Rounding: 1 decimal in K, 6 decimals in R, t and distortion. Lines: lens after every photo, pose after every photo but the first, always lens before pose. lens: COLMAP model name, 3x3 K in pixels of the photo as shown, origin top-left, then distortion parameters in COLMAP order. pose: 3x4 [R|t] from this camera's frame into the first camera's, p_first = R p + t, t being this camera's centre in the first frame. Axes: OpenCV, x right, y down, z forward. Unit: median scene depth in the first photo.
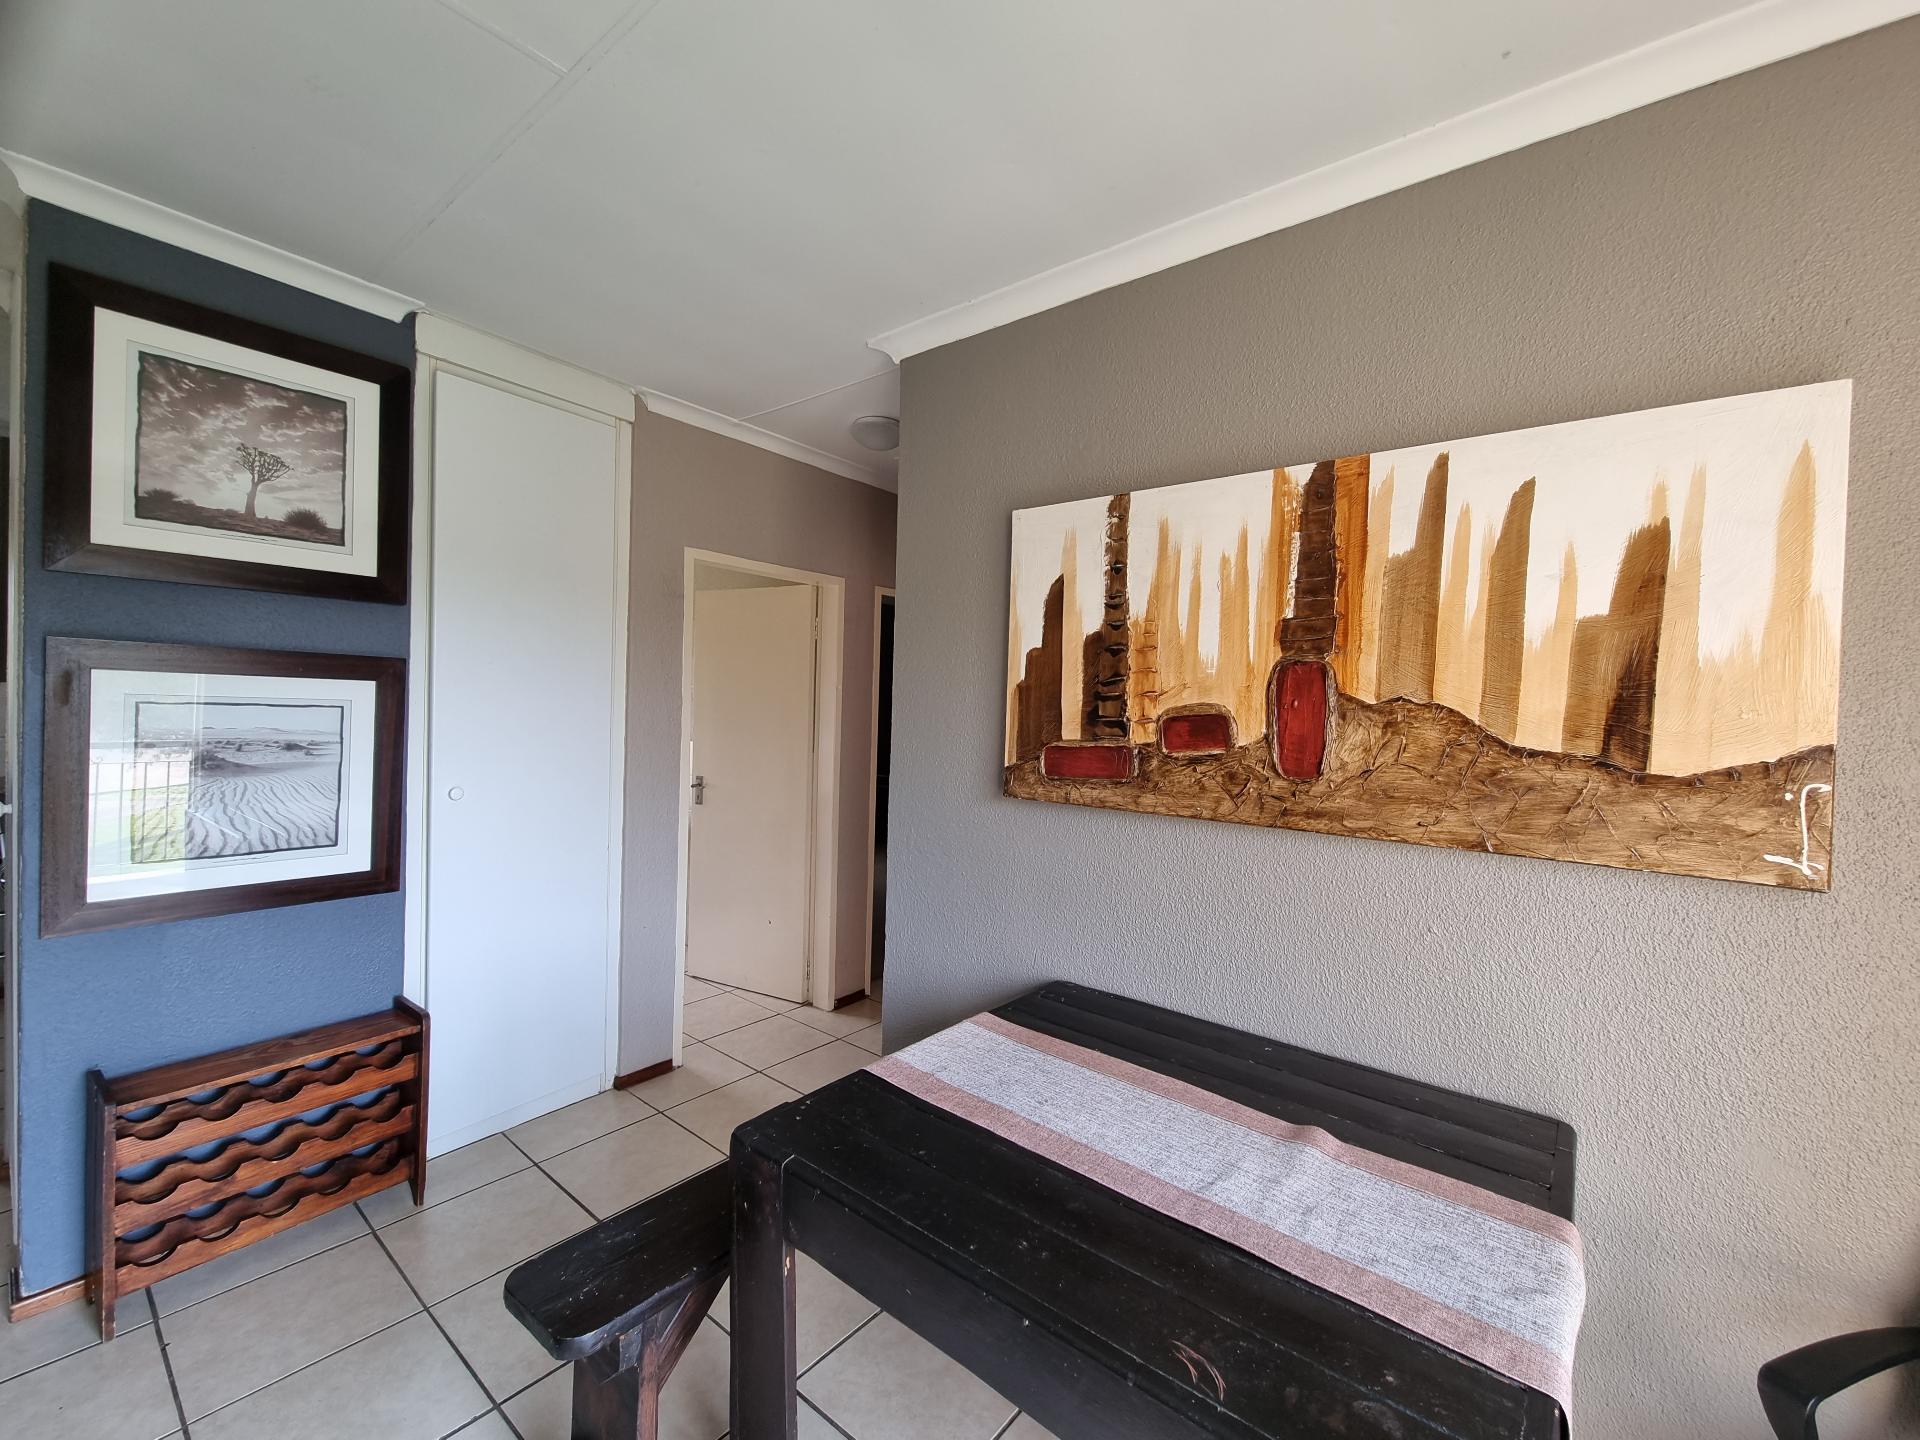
lens RADIAL K [[780.0, 0, 965.9], [0, 780.0, 715.8], [0, 0, 1]] dist [0.012952, -0.003873]
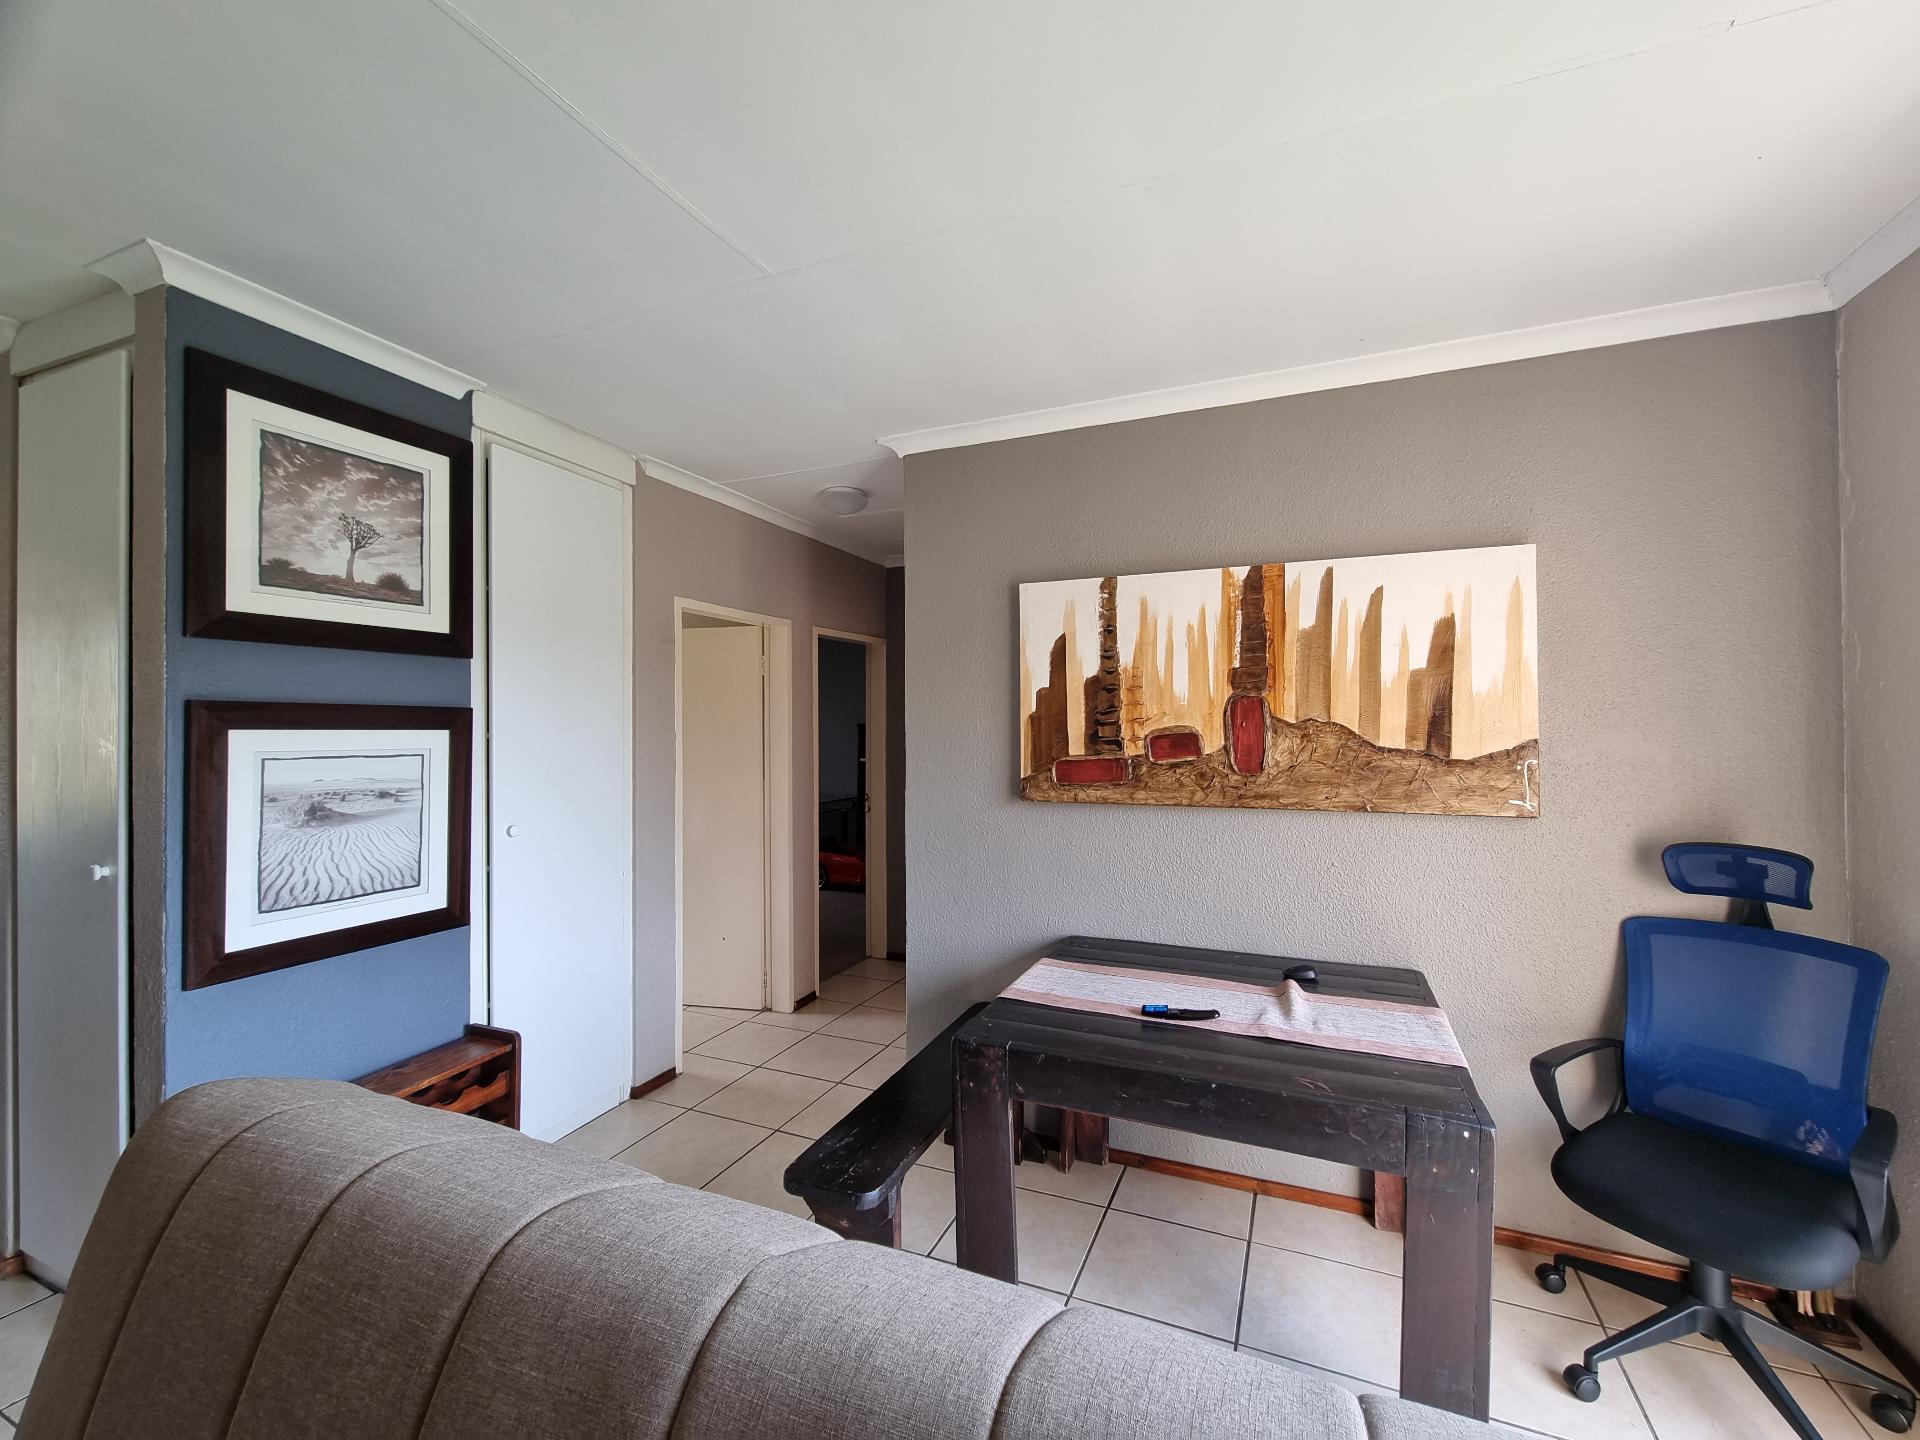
lens RADIAL K [[777.6, 0, 966.1], [0, 777.6, 718.8], [0, 0, 1]] dist [0.011280, 0.000529]
pose [[0.964140, -0.032377, 0.263411, -0.423540], [0.037595, 0.999184, -0.014792, -0.020529], [-0.262717, 0.024165, 0.964570, -0.266049]]
